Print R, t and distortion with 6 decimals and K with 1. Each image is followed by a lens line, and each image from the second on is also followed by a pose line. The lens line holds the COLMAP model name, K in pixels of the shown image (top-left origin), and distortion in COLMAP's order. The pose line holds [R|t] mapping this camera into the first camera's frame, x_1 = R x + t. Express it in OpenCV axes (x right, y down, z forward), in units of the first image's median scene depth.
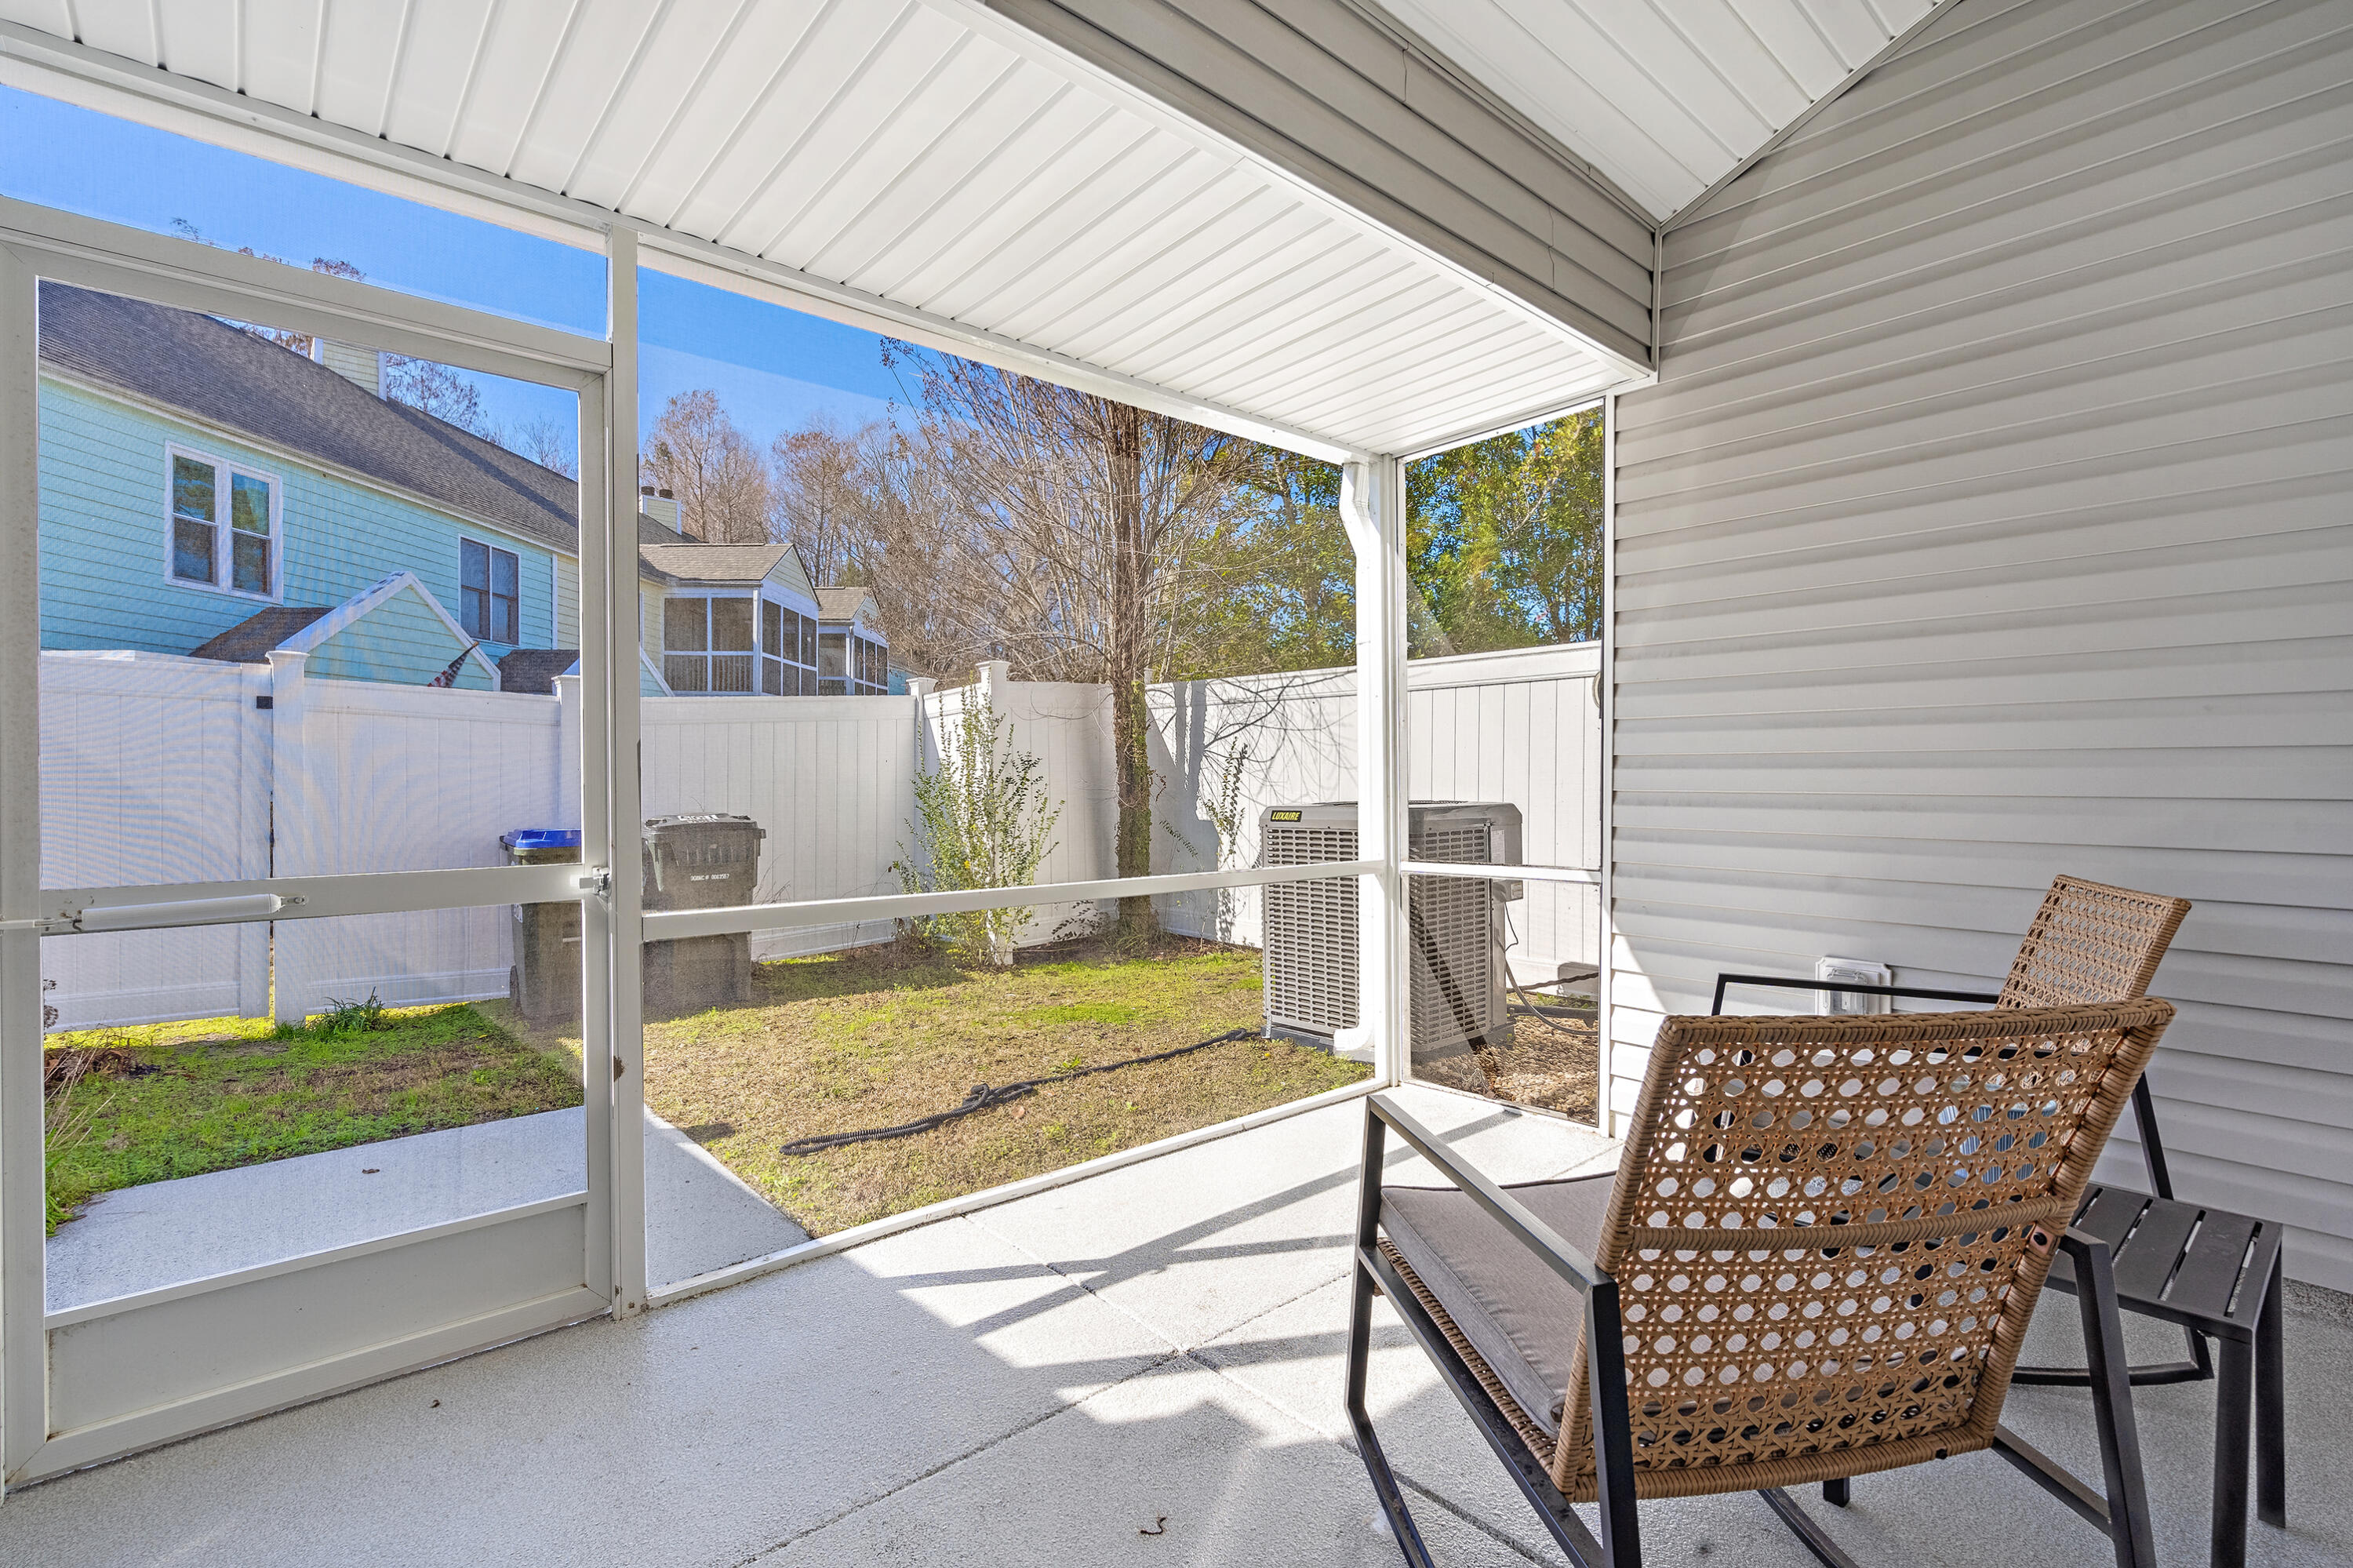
lens RADIAL K [[1079.1, 0, 1186.6], [0, 1079.1, 789.3], [0, 0, 1]] dist [-0.000823, 0.000554]
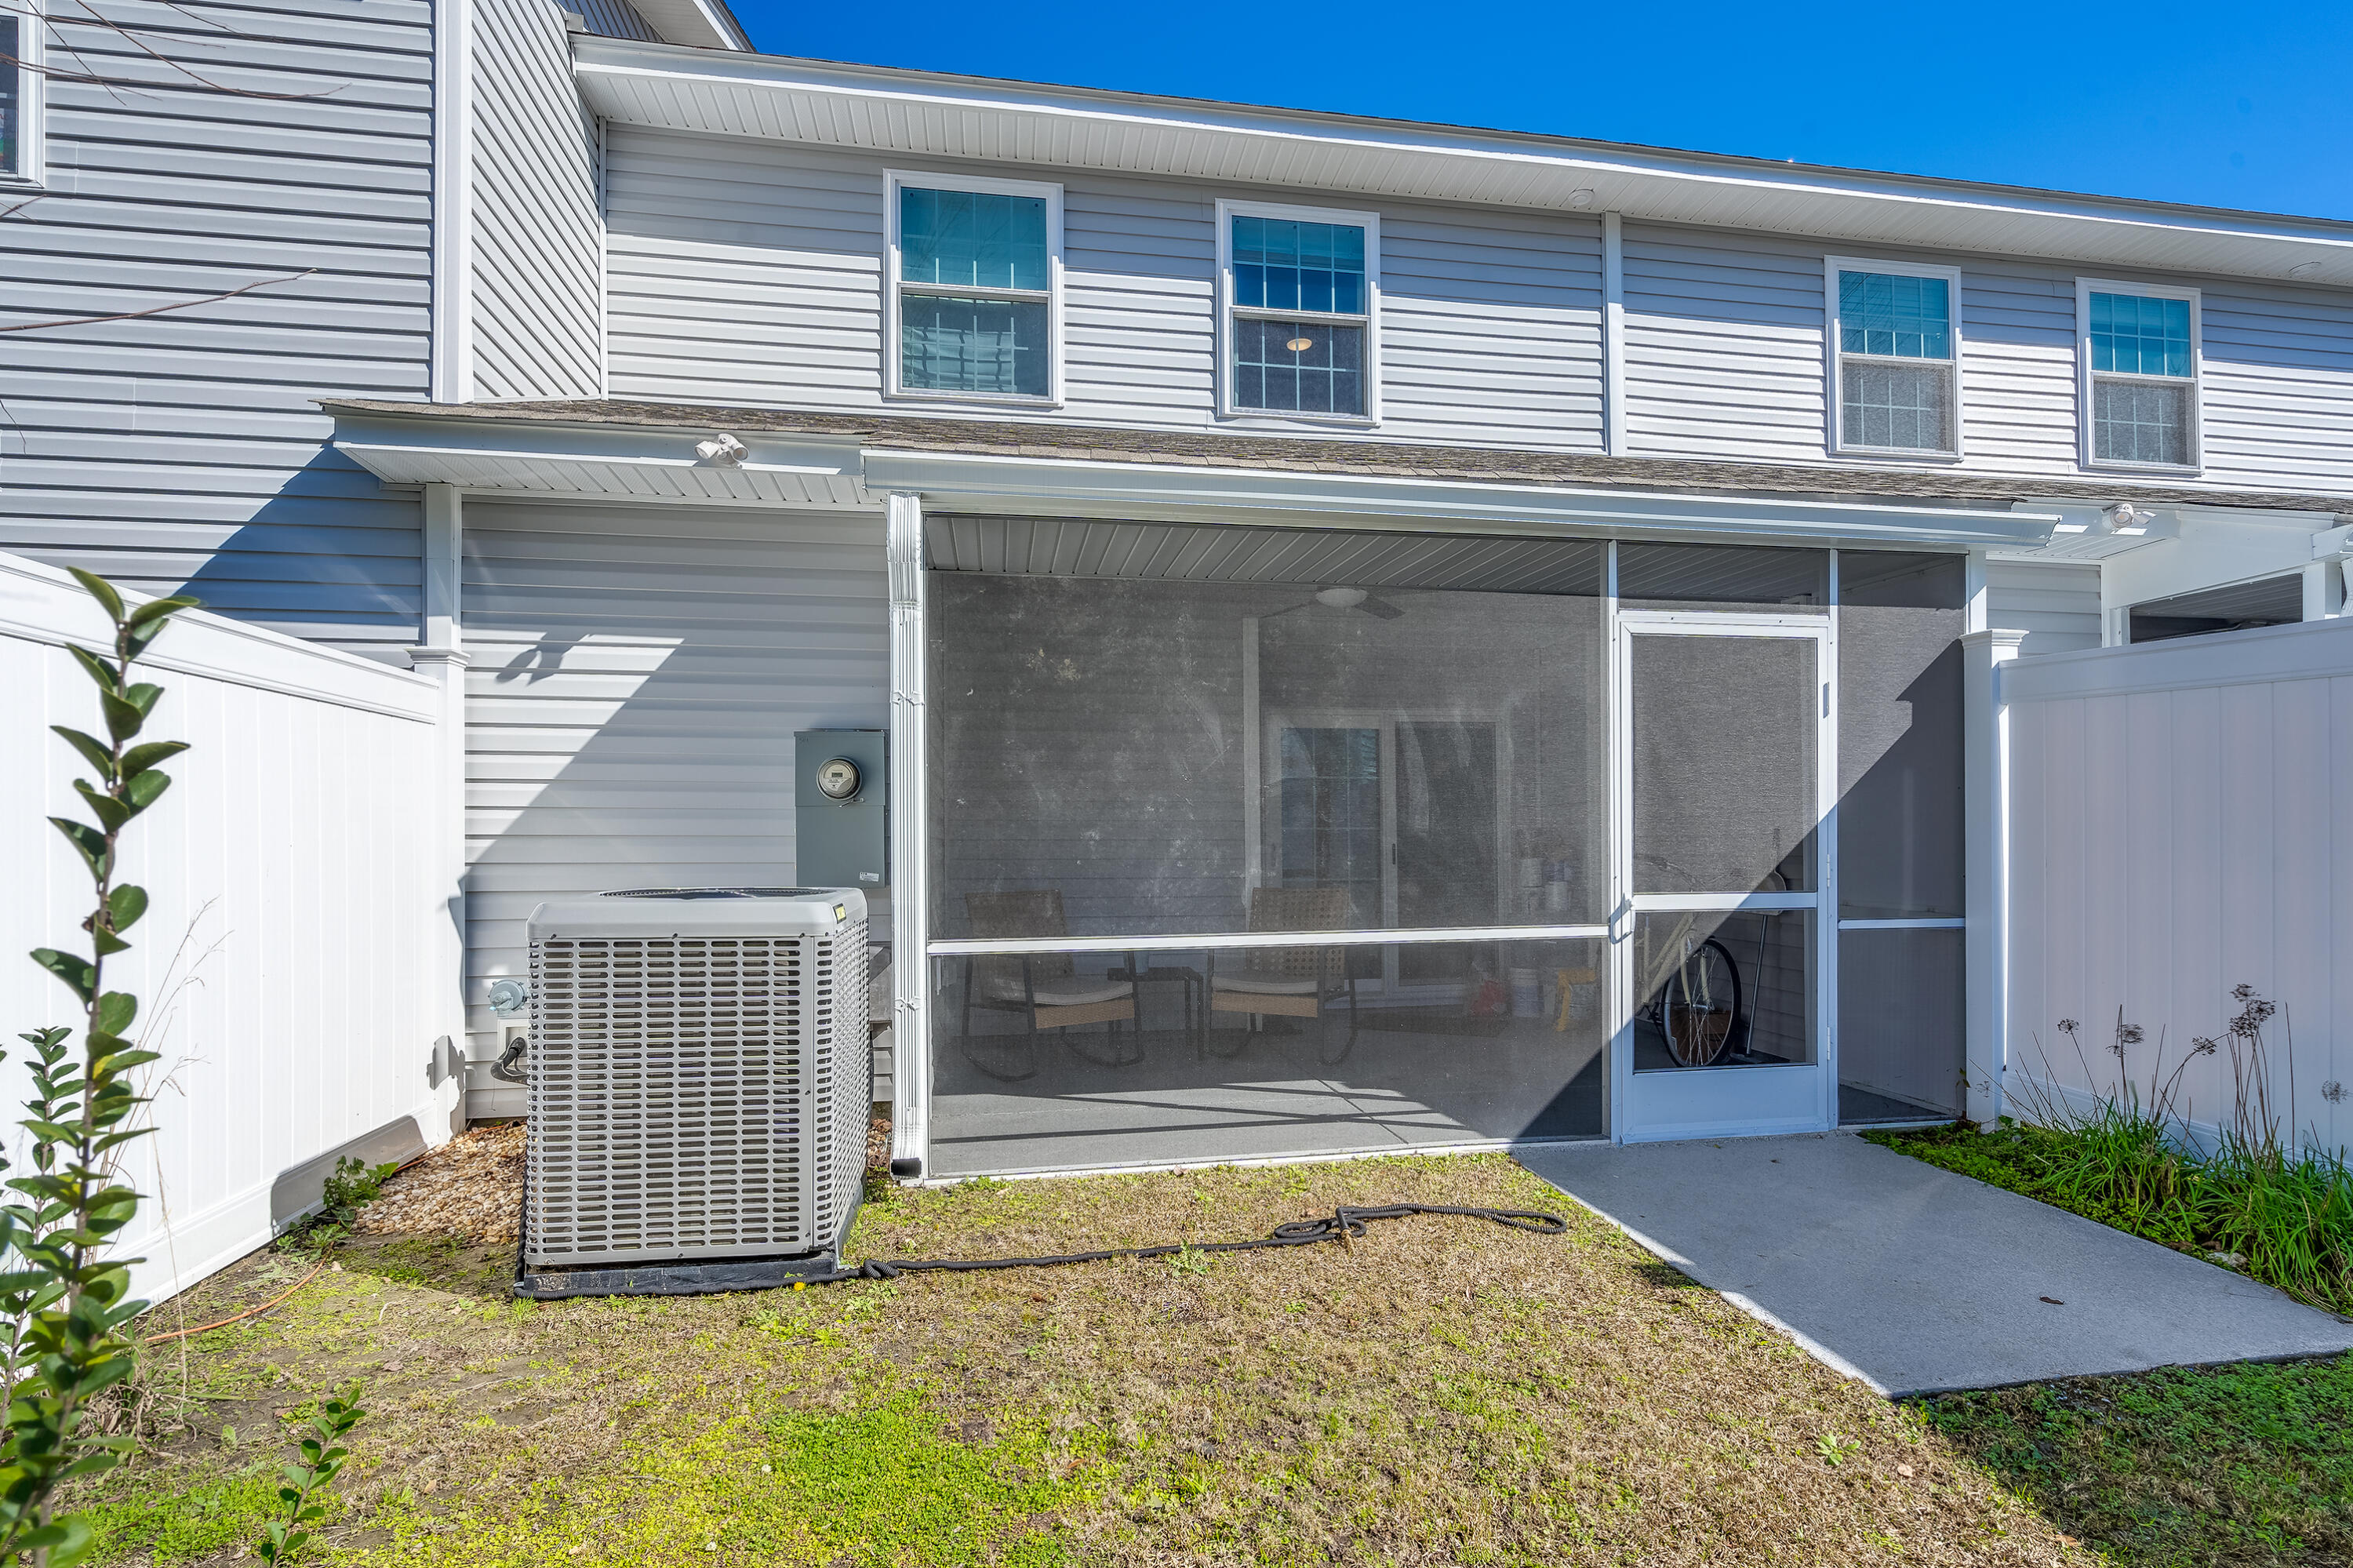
lens RADIAL K [[1071.4, 0, 1170.9], [0, 1071.4, 829.5], [0, 0, 1]] dist [-0.000159, -0.000261]
pose [[-0.838485, 0.006785, 0.544882, -0.582906], [0.007381, 0.999972, -0.001093, -0.033222], [-0.544875, 0.003105, -0.838512, 1.935330]]
